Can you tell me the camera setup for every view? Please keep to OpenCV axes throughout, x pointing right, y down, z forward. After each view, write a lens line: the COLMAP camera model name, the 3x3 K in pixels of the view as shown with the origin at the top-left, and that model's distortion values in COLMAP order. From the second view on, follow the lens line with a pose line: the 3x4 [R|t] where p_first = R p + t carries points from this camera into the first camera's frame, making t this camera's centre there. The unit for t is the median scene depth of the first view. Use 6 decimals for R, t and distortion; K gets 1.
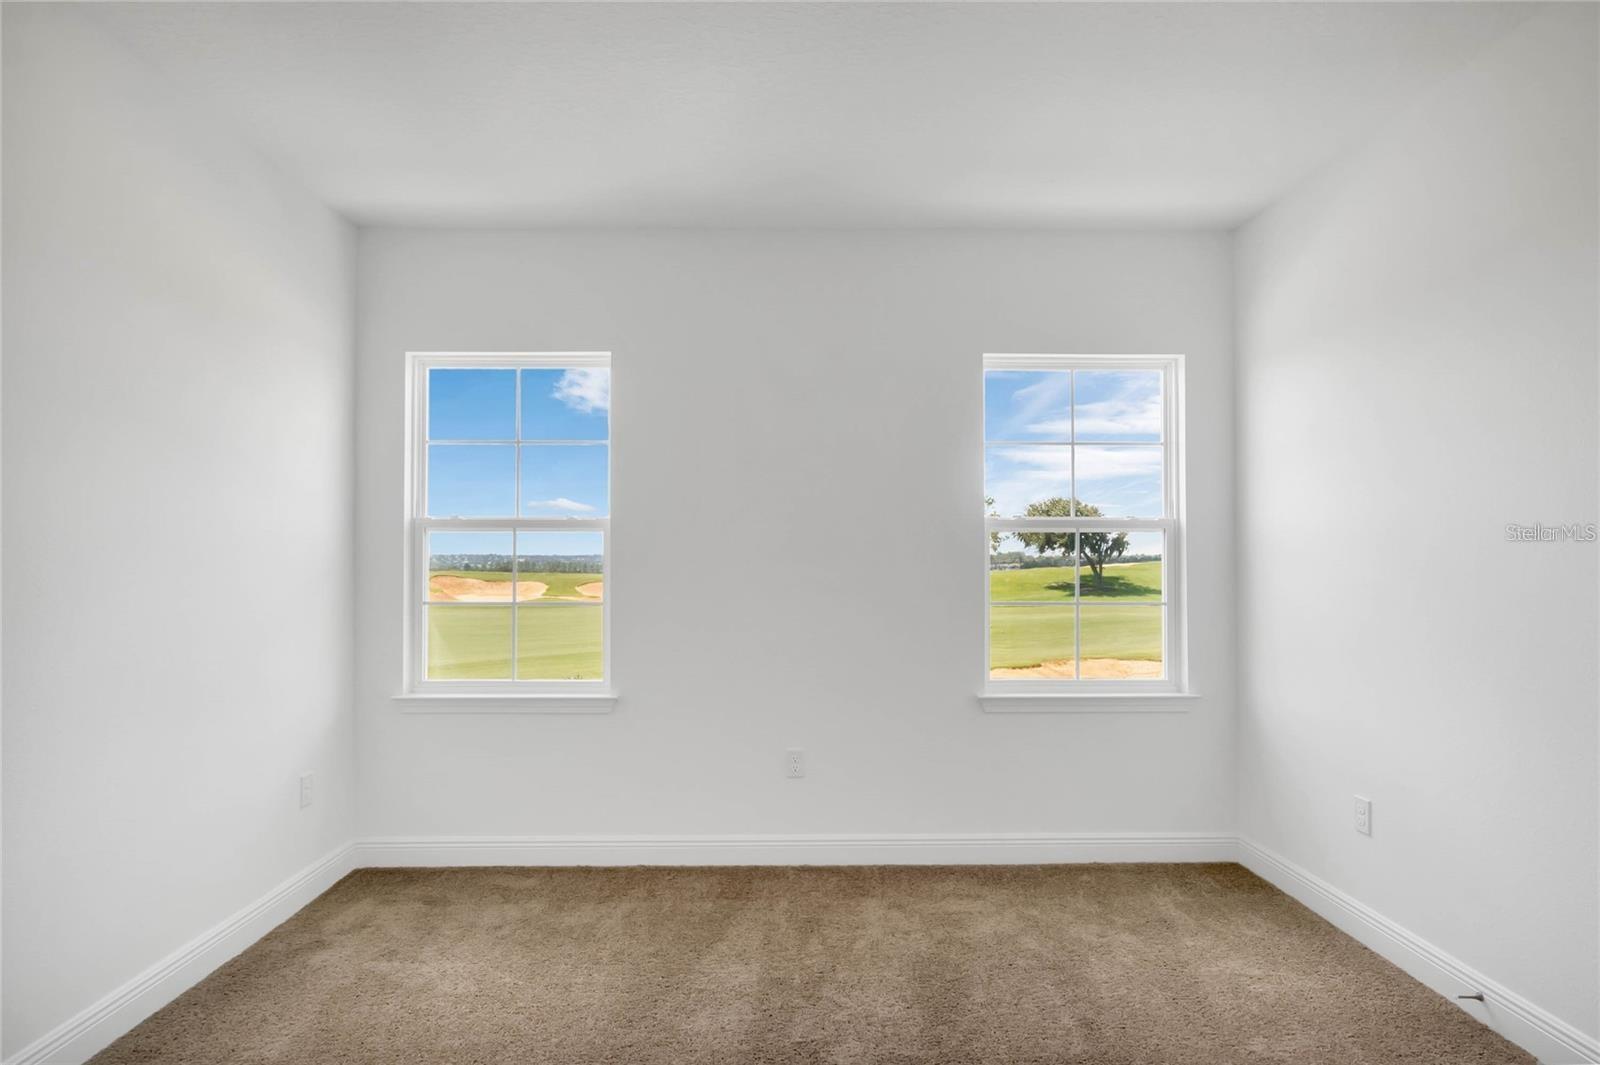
lens RADIAL K [[810.8, 0, 799.3], [0, 810.8, 559.8], [0, 0, 1]] dist [0.000538, -0.000342]
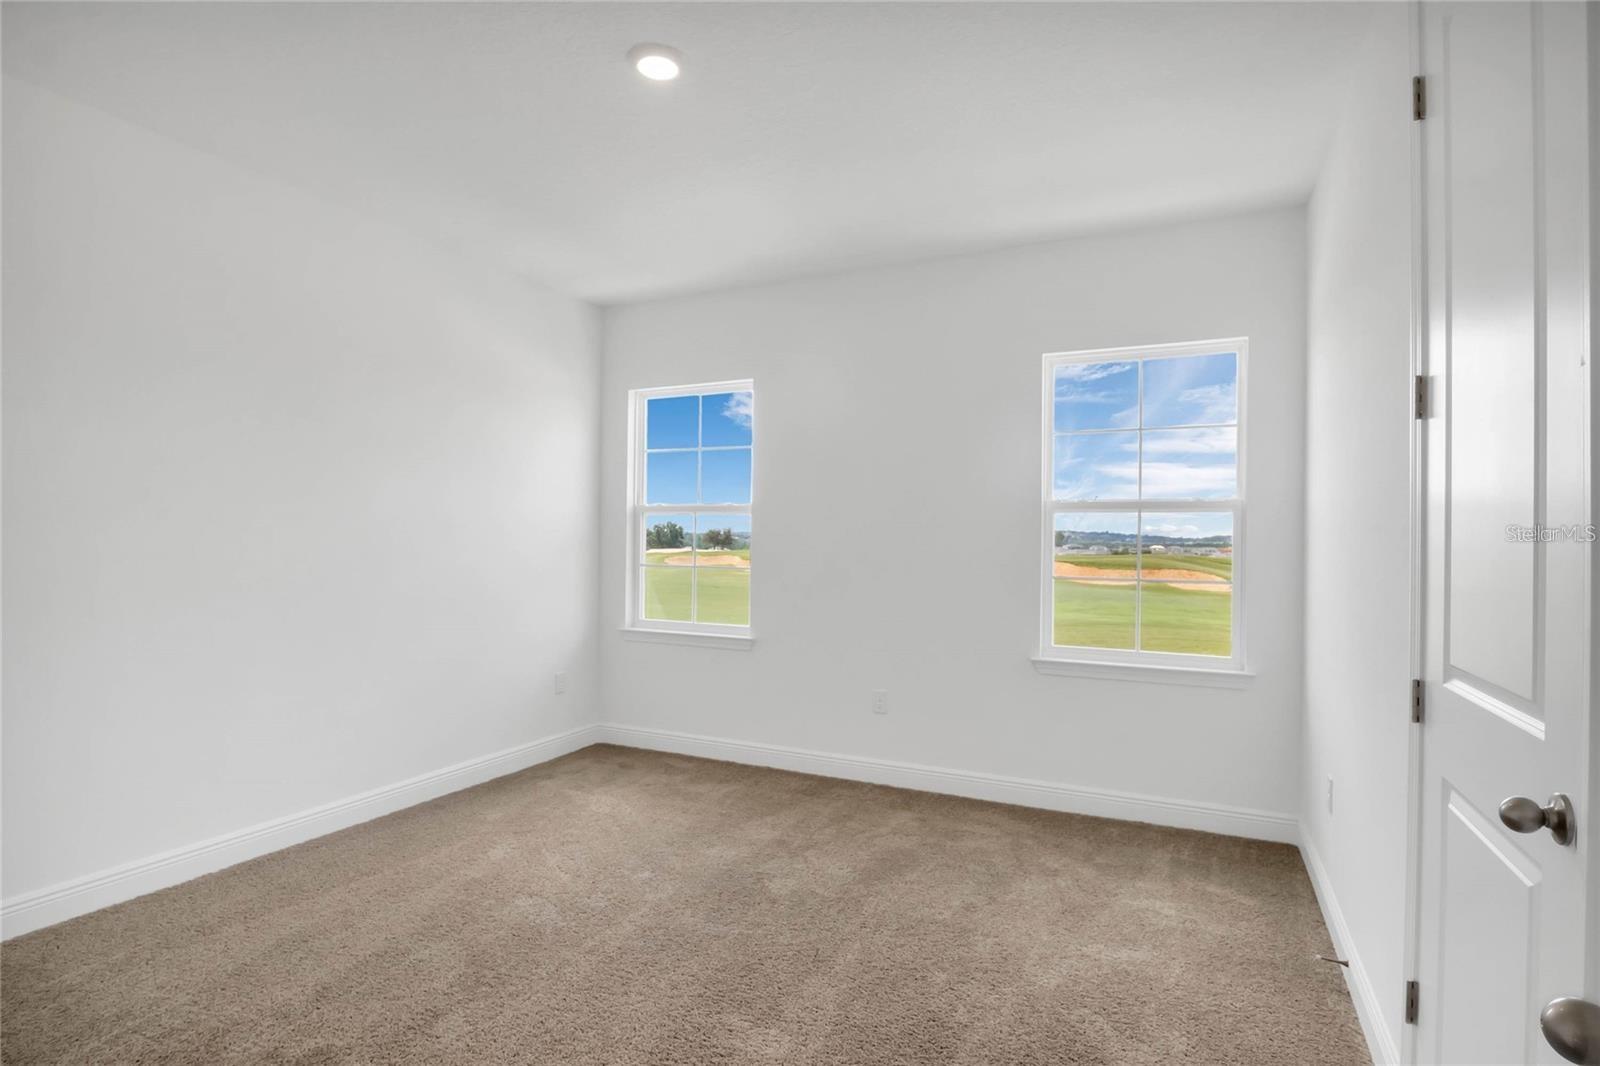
lens RADIAL K [[811.5, 0, 803.2], [0, 811.5, 541.2], [0, 0, 1]] dist [-0.003822, -0.001713]
pose [[0.895422, 0.011106, -0.445080, 0.440867], [-0.008037, 0.999929, 0.008784, -0.003003], [0.445146, -0.004288, 0.895448, -0.156733]]
